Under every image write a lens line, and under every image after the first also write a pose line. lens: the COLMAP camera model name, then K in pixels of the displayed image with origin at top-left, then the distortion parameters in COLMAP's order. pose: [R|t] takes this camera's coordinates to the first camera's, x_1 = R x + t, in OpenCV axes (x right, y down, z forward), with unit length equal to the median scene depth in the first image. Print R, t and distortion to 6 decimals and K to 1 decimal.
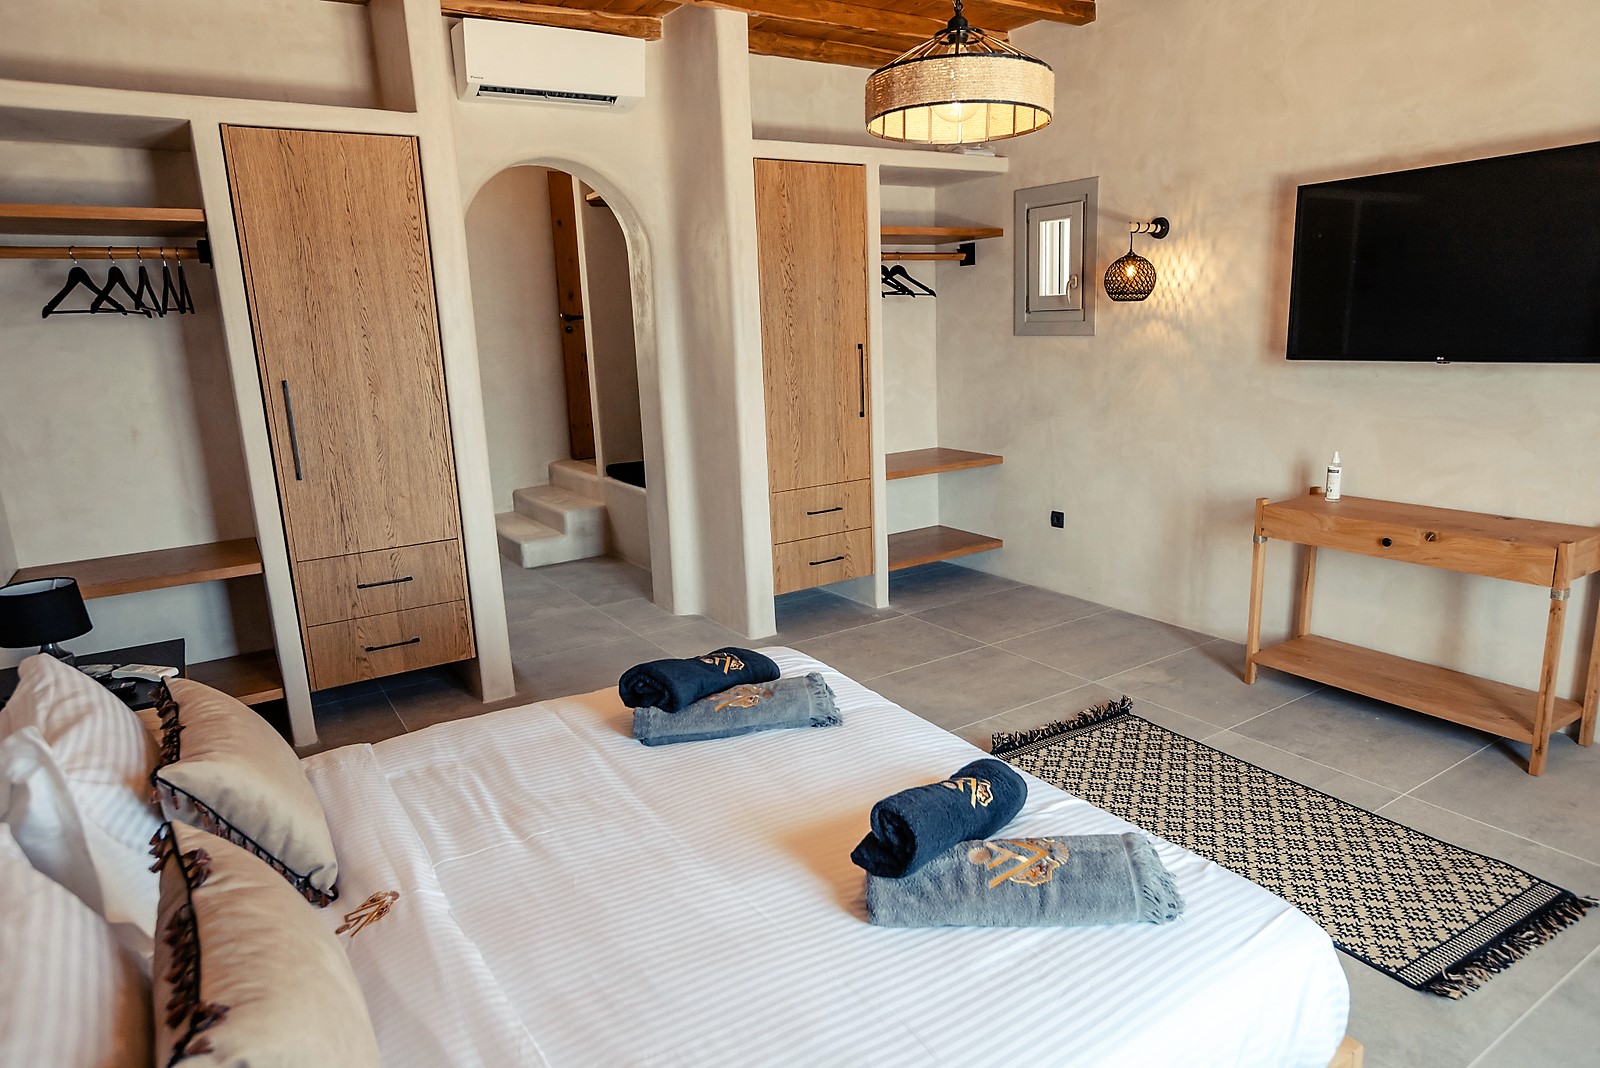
lens RADIAL K [[976.2, 0, 799.6], [0, 976.2, 532.1], [0, 0, 1]] dist [0.001746, 0.010682]
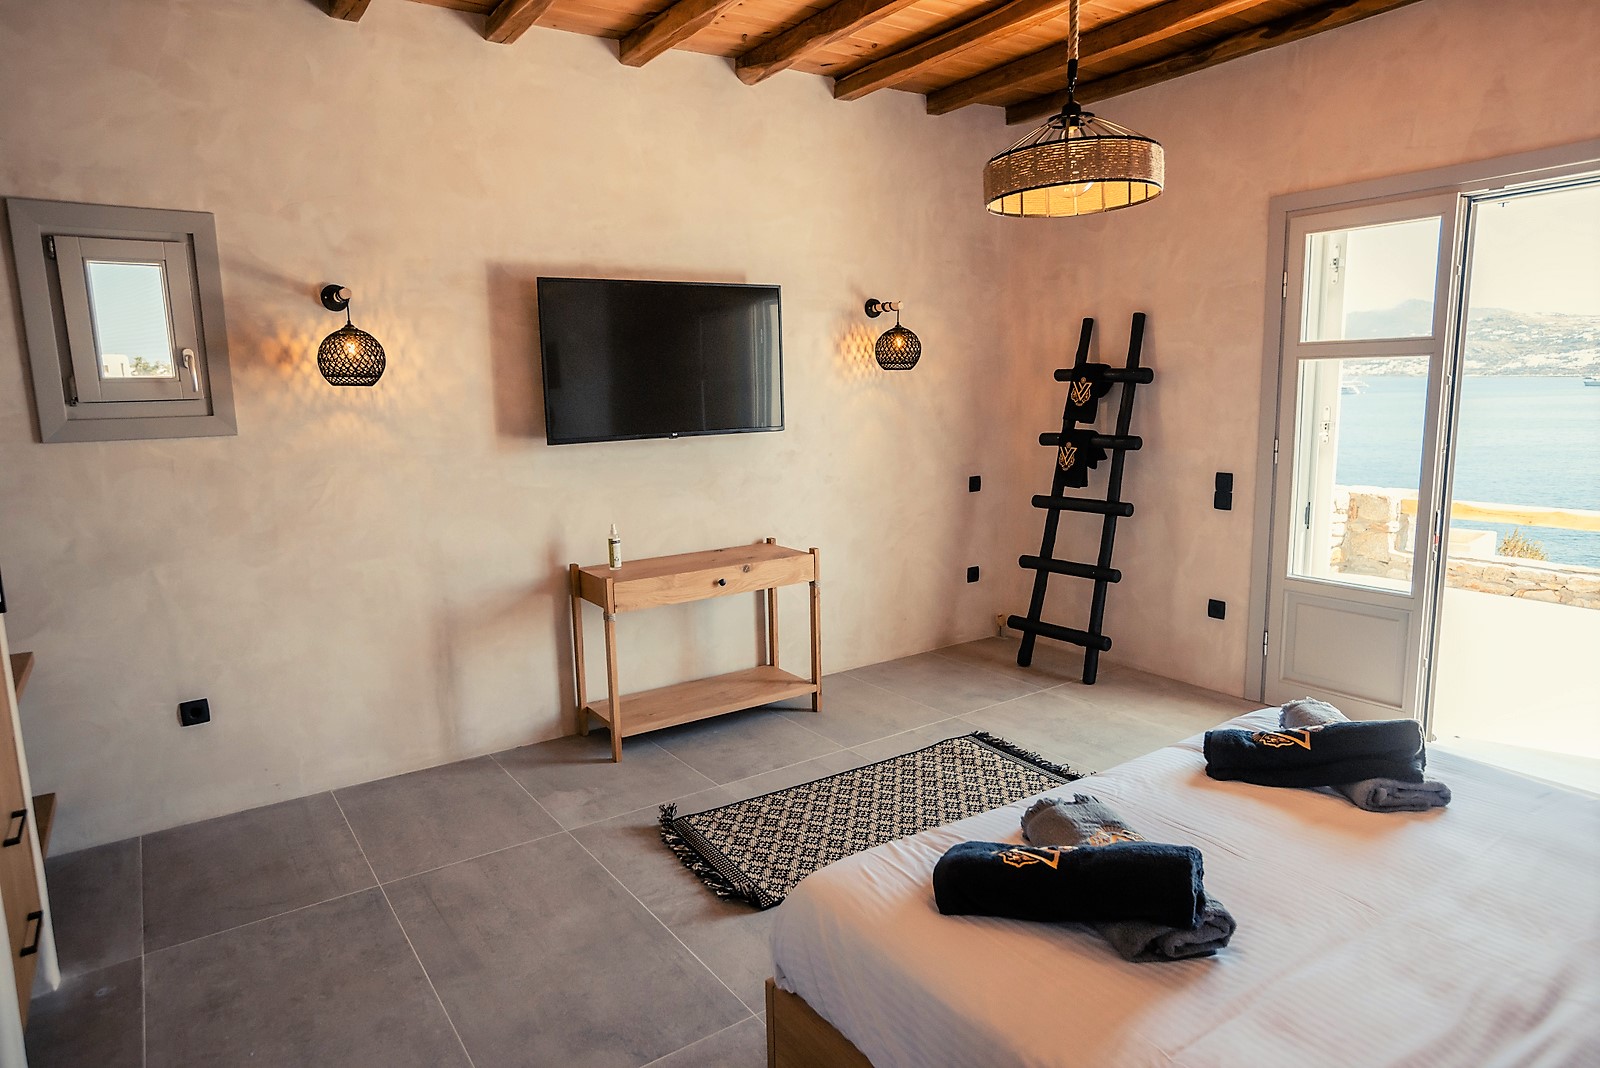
lens RADIAL K [[976.2, 0, 795.6], [0, 976.2, 537.7], [0, 0, 1]] dist [0.001746, 0.010682]
pose [[-0.020114, -0.127543, 0.991629, -0.475508], [0.238816, 0.962506, 0.128641, -0.141471], [-0.970856, 0.239405, 0.011100, 0.701830]]
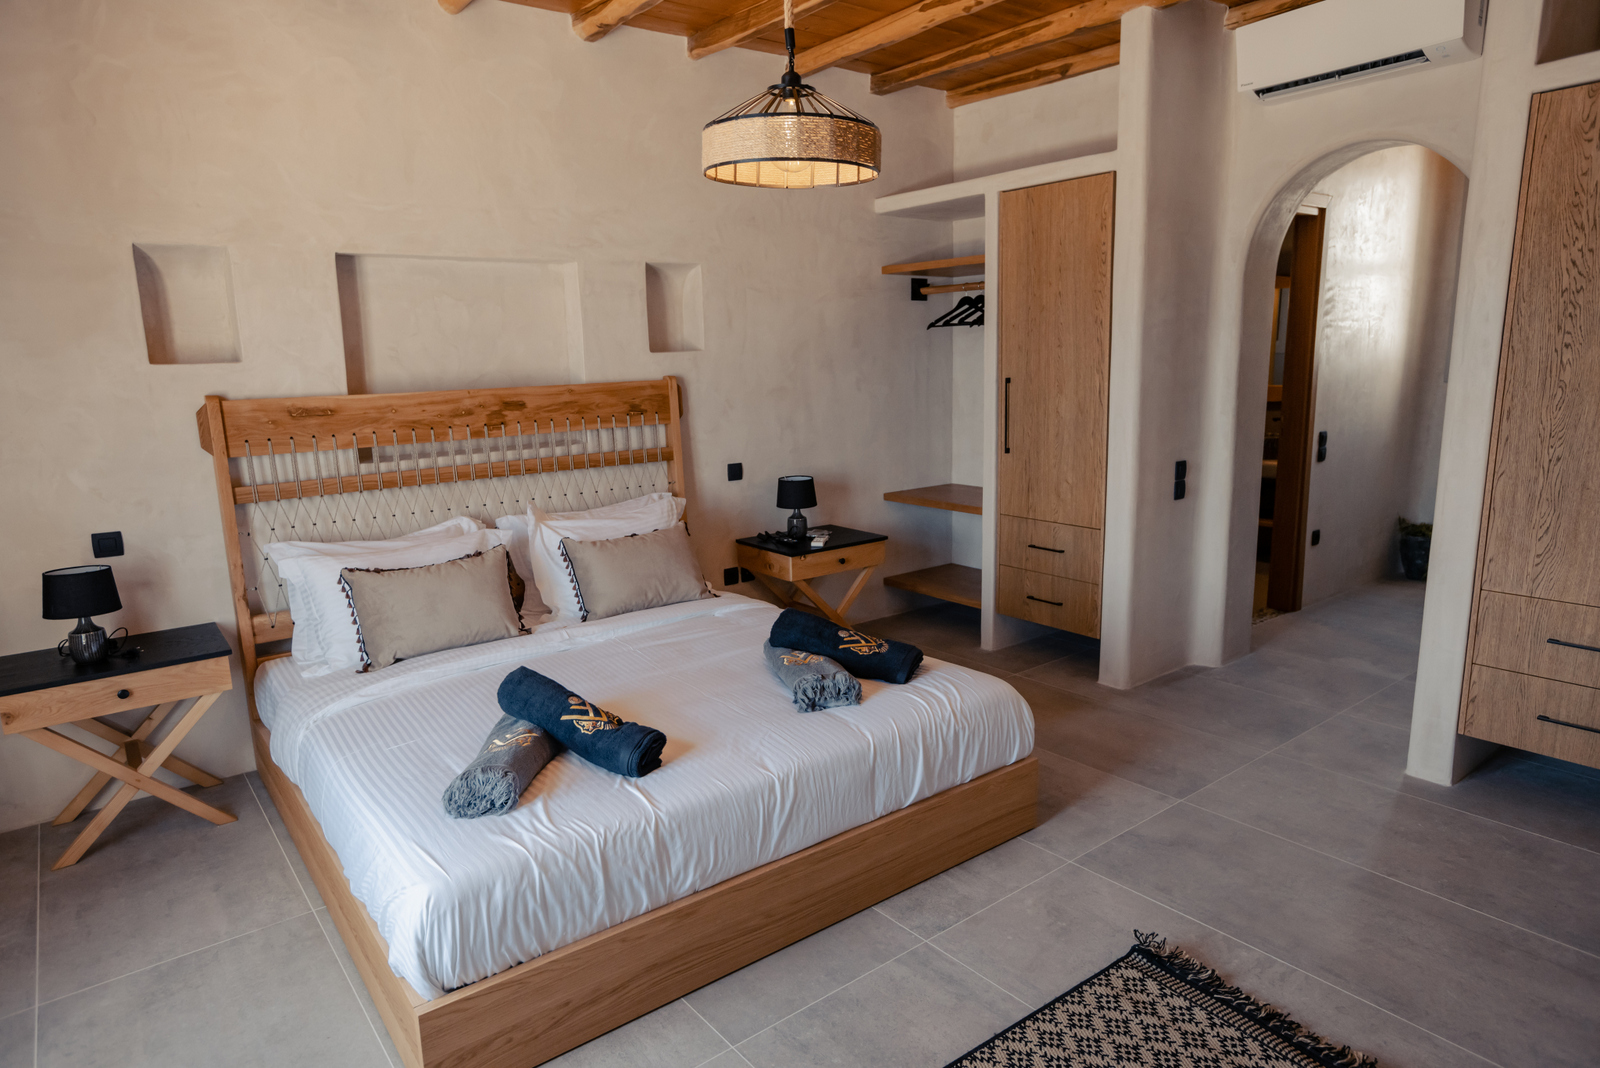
lens RADIAL K [[976.2, 0, 802.4], [0, 976.2, 538.3], [0, 0, 1]] dist [0.001746, 0.010682]
pose [[0.088298, 0.226330, -0.970040, 0.647785], [-0.198068, 0.958387, 0.205581, -0.133887], [0.976203, 0.173982, 0.129452, 0.485304]]
